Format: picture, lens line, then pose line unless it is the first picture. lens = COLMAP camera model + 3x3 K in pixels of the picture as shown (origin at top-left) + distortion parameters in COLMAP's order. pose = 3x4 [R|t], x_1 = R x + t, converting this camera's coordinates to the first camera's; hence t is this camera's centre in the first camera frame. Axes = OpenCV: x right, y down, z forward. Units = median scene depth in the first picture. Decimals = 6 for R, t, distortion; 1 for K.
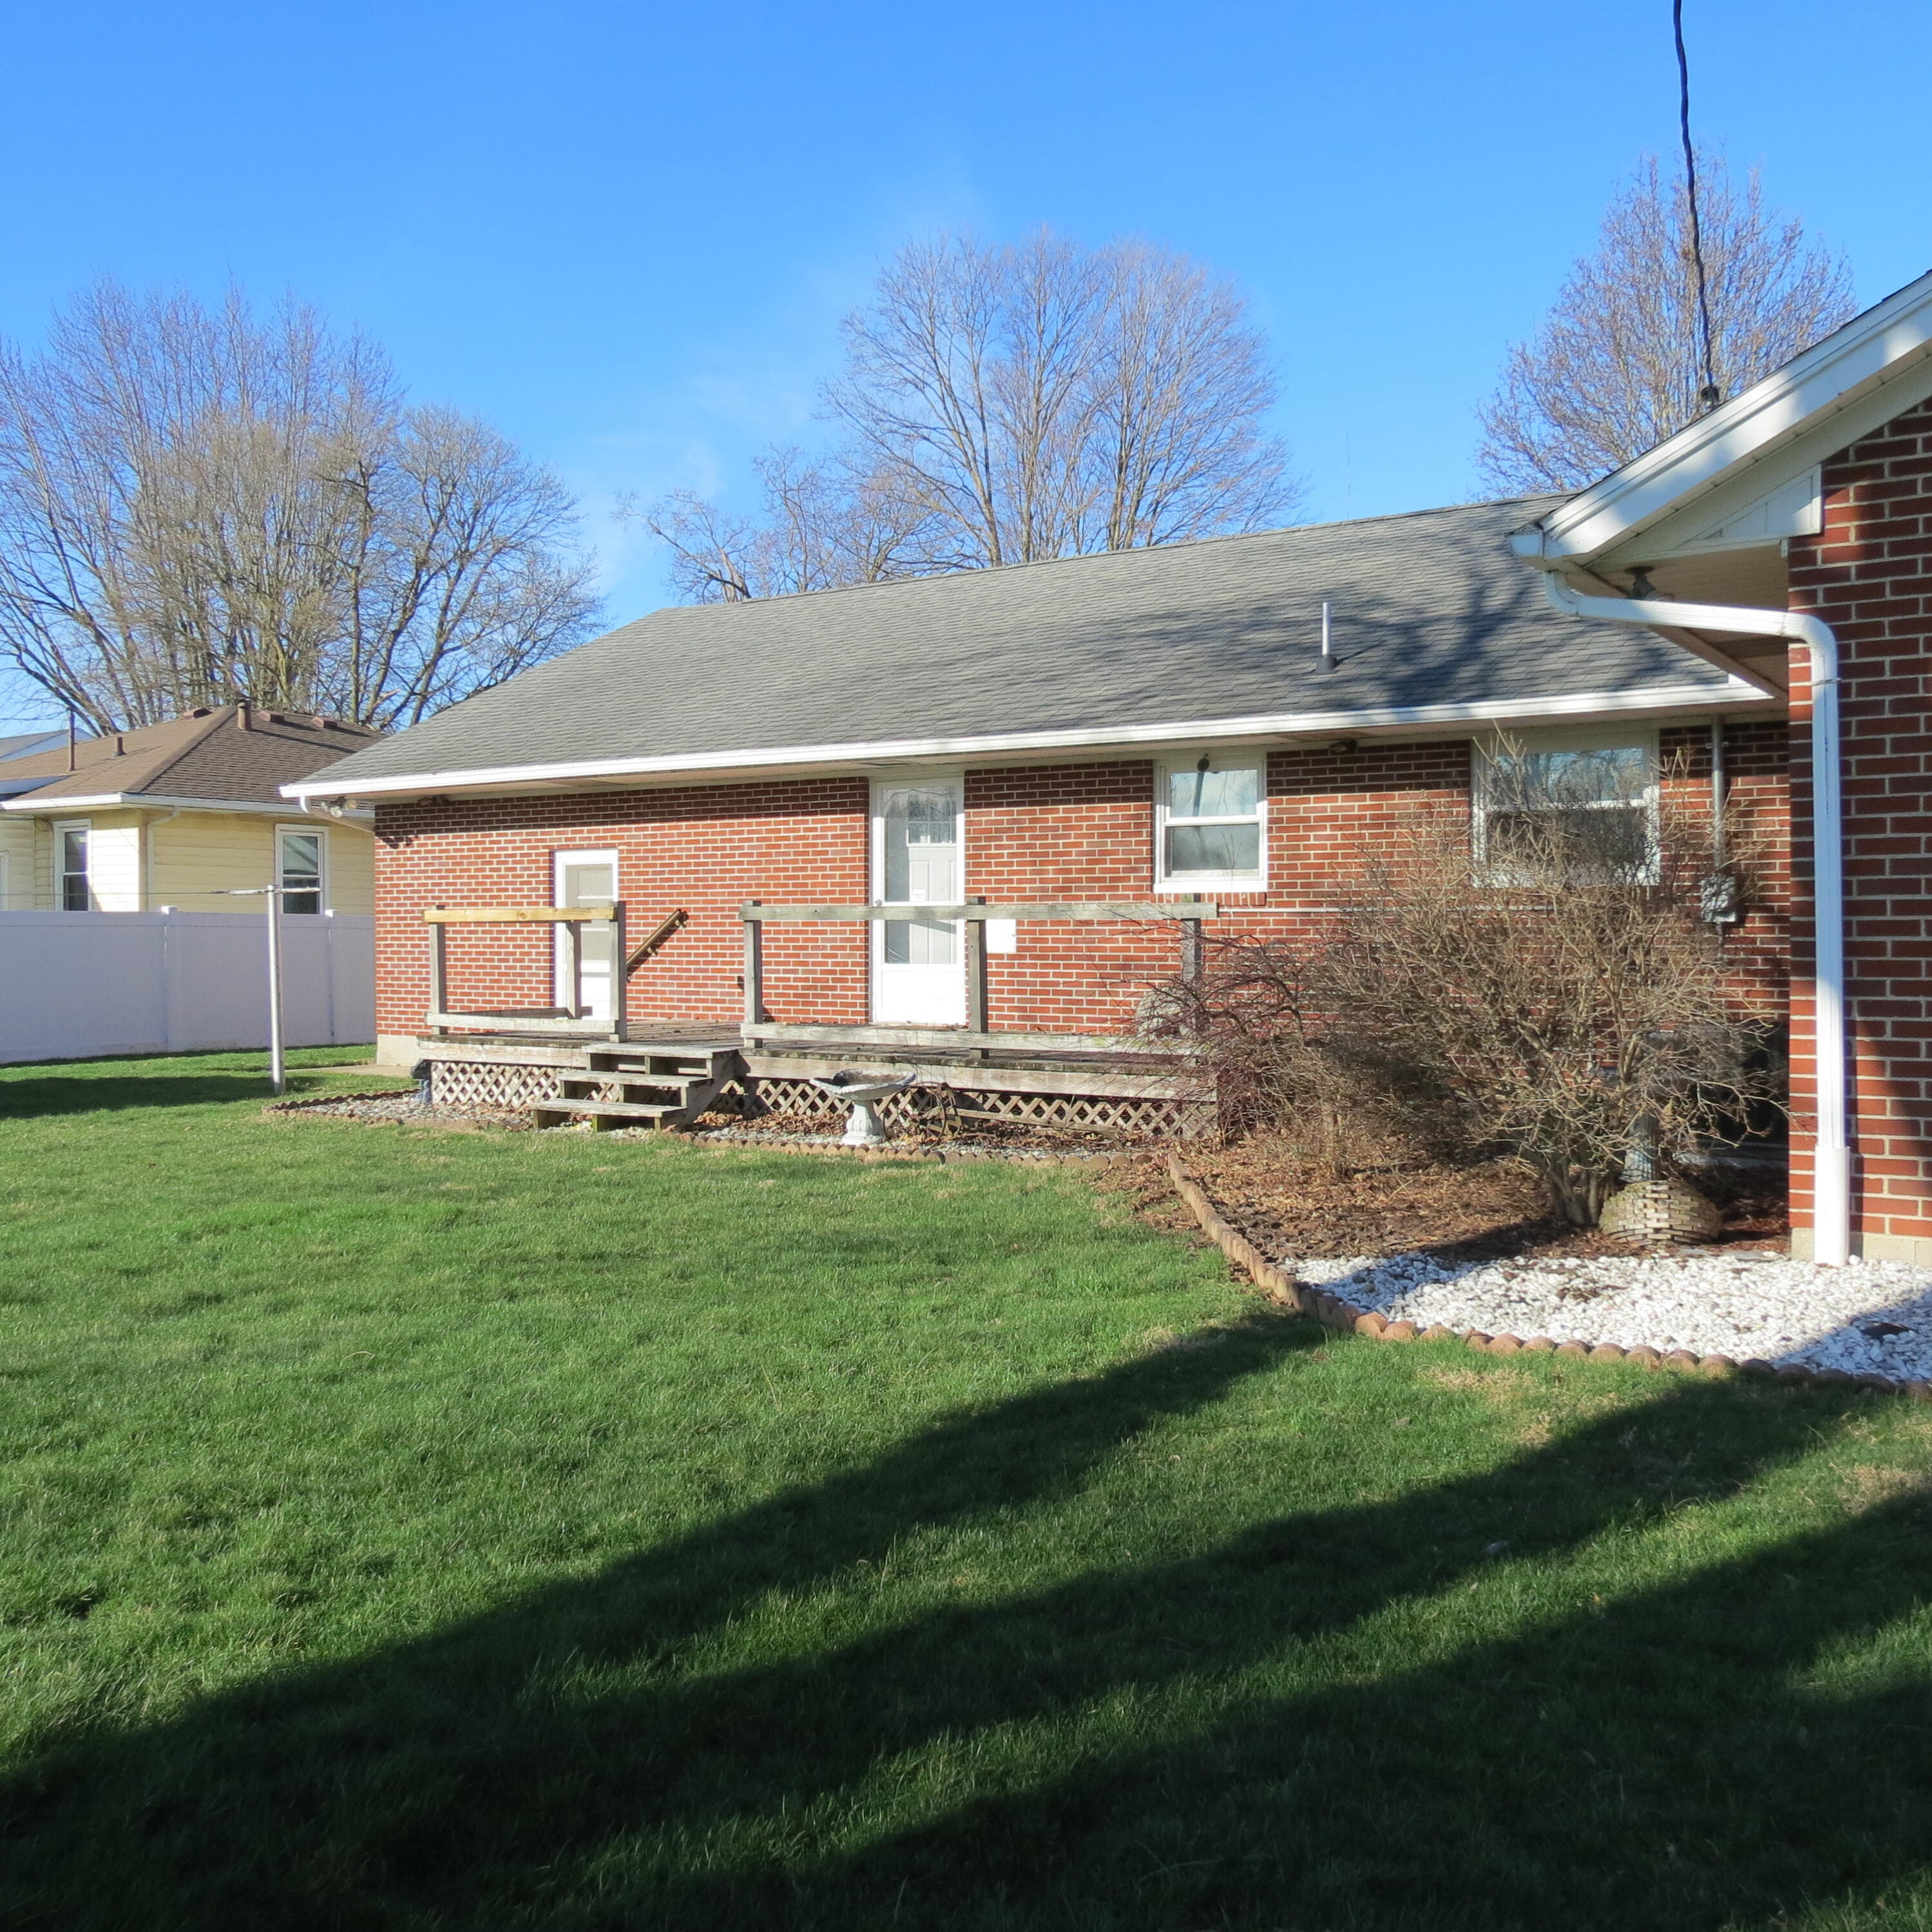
lens RADIAL K [[1843.5, 0, 966.0], [0, 1843.5, 966.0], [0, 0, 1]] dist [-0.027850, 0.009635]
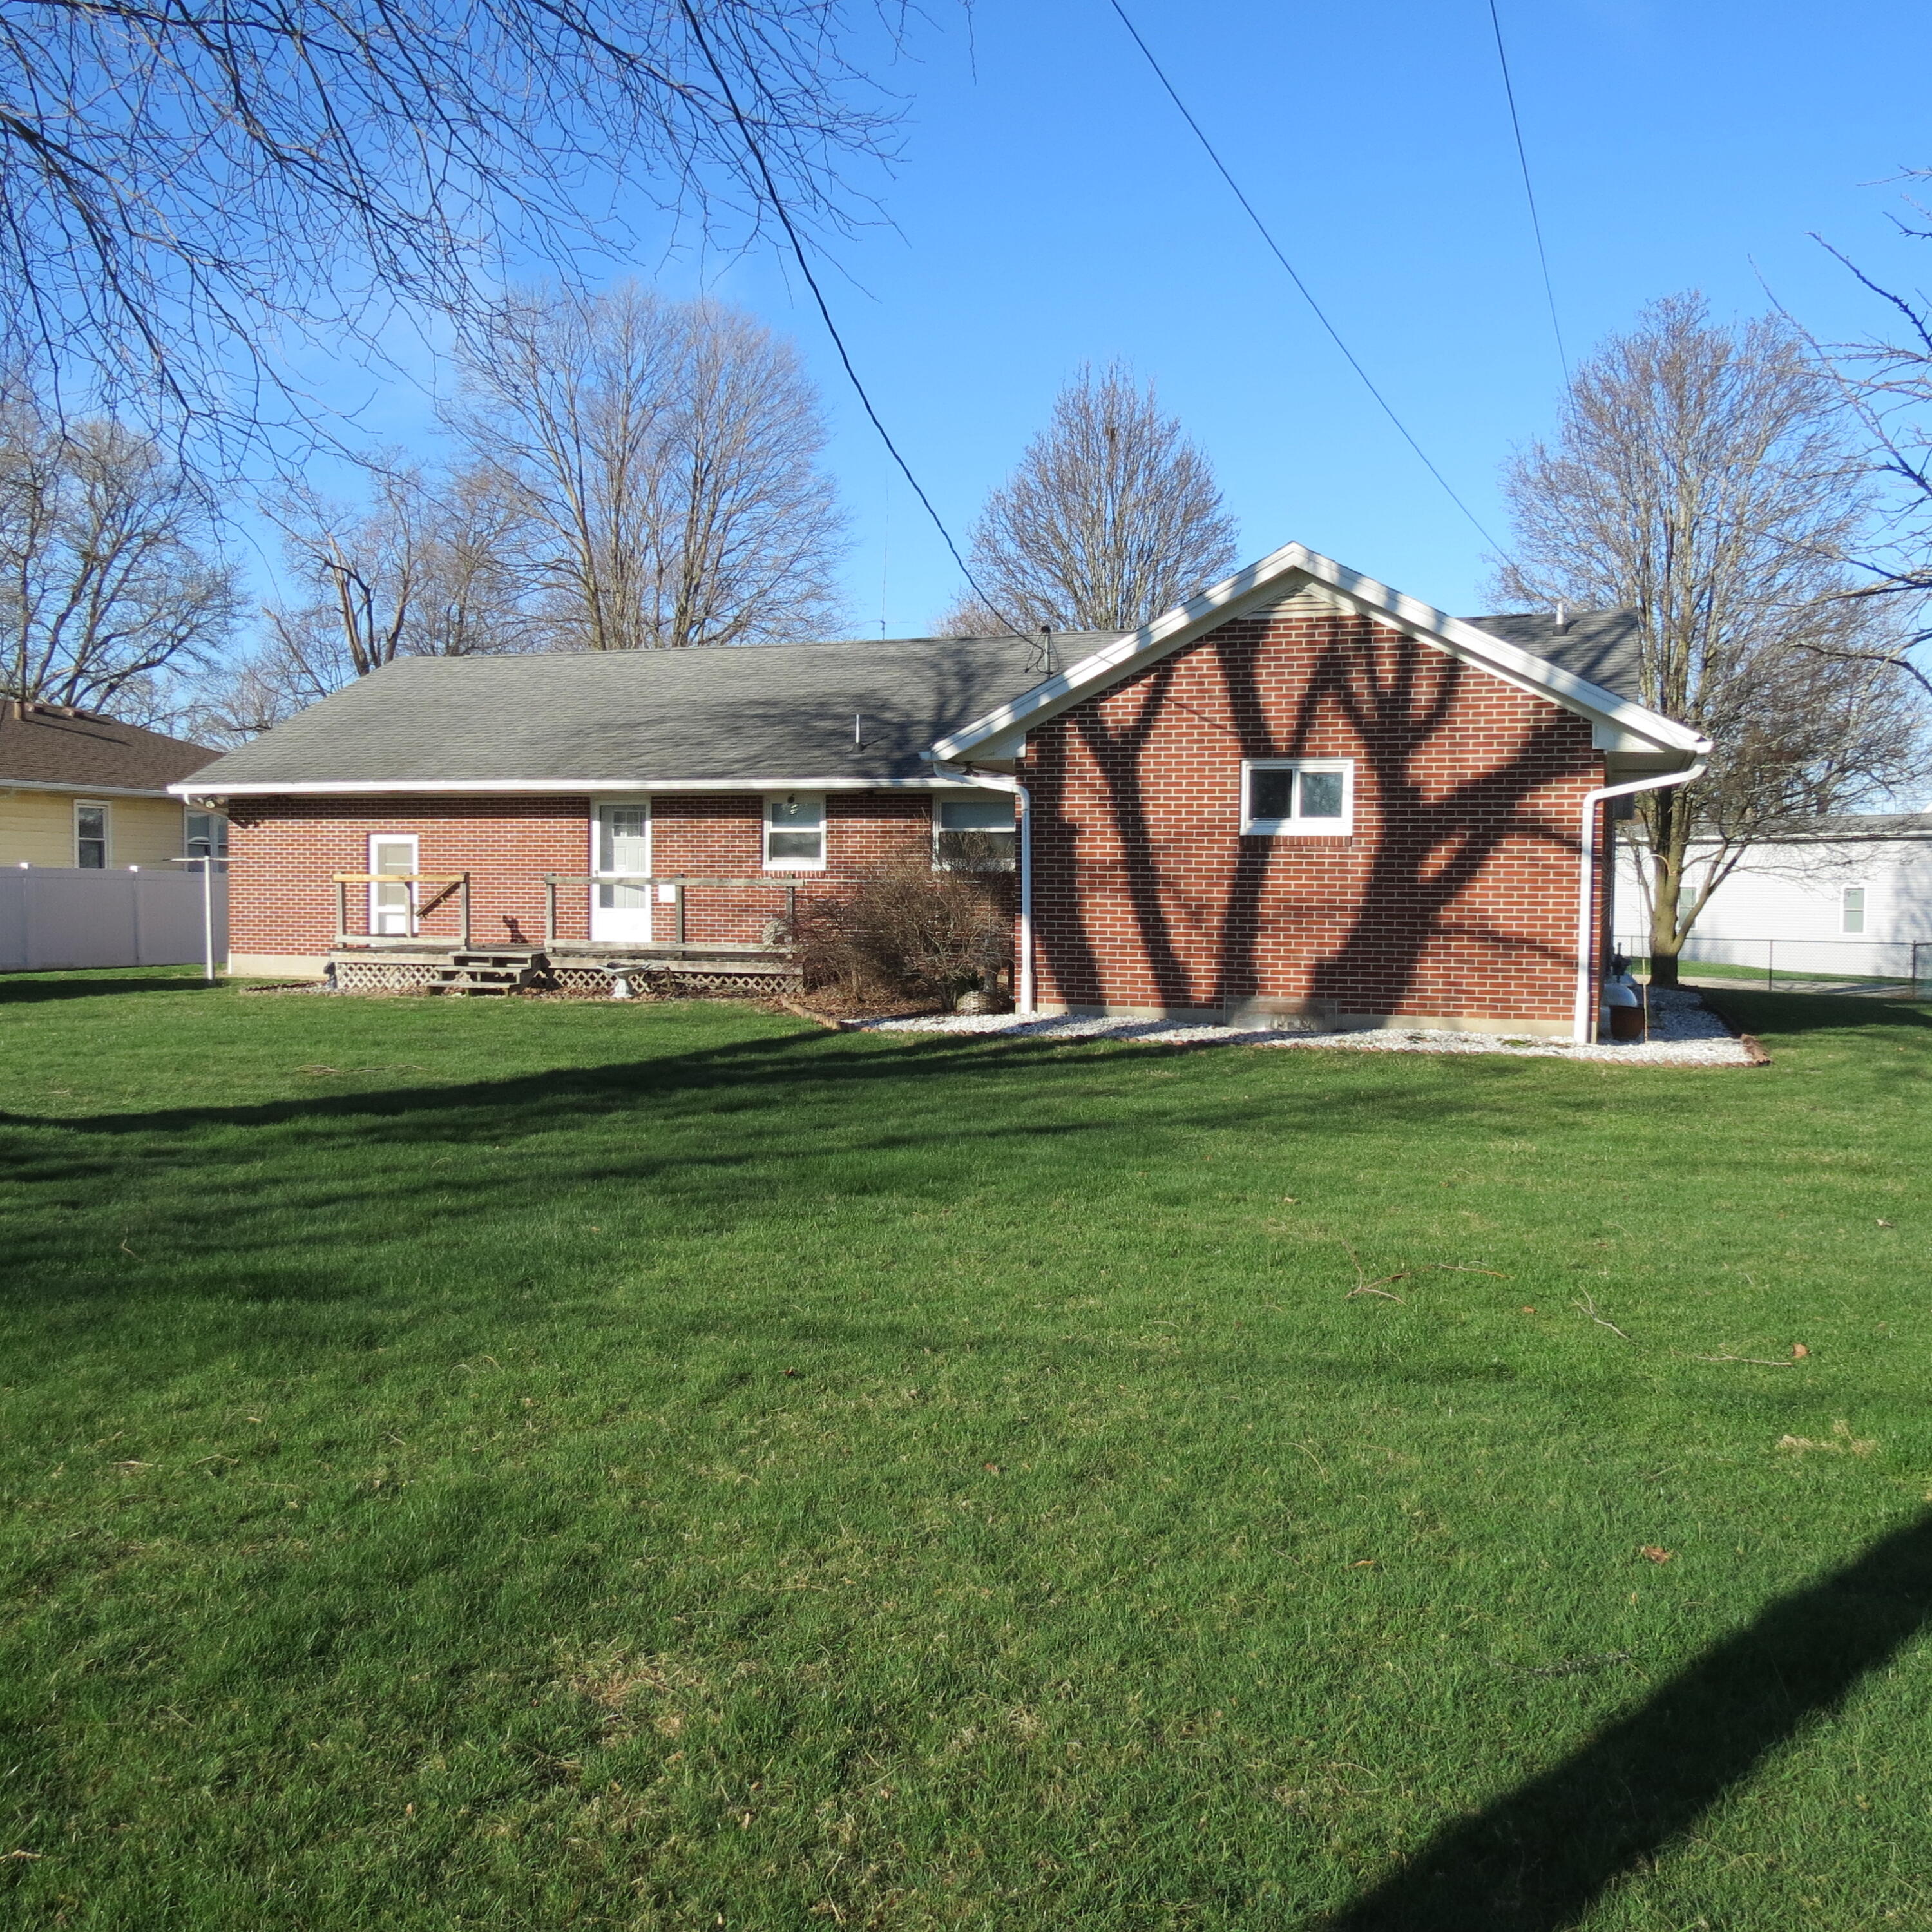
lens RADIAL K [[1796.1, 0, 966.0], [0, 1796.1, 966.0], [0, 0, 1]] dist [-0.021632, -0.003658]
pose [[0.969656, 0.000470, 0.244471, -0.145082], [-0.007173, 0.999622, 0.026529, 0.006821], [-0.244366, -0.027478, 0.969294, -0.811038]]
